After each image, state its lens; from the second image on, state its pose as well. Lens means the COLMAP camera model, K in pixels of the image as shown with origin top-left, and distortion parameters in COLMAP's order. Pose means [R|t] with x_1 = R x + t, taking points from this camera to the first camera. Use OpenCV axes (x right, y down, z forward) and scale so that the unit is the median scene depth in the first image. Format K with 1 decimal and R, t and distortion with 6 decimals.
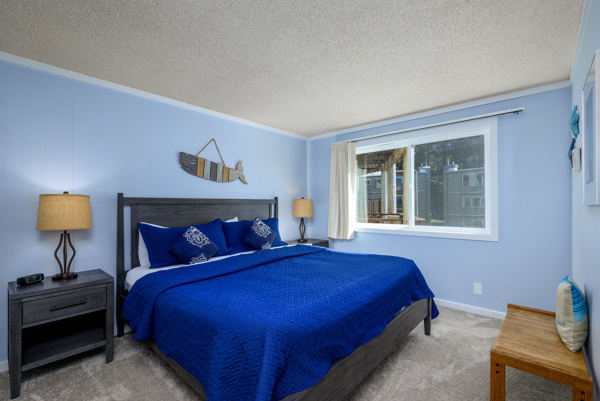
lens RADIAL K [[265.1, 0, 300.7], [0, 265.1, 204.1], [0, 0, 1]] dist [-0.010052, 0.000416]
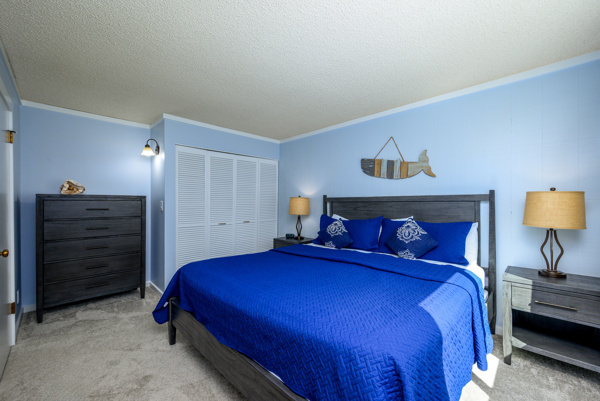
lens RADIAL K [[247.2, 0, 300.7], [0, 247.2, 200.2], [0, 0, 1]] dist [0.011394, 0.000230]
pose [[-0.039483, -0.005073, -0.999207, 0.621517], [0.002429, 0.999984, -0.005173, -0.001939], [0.999217, -0.002631, -0.039470, 0.685945]]
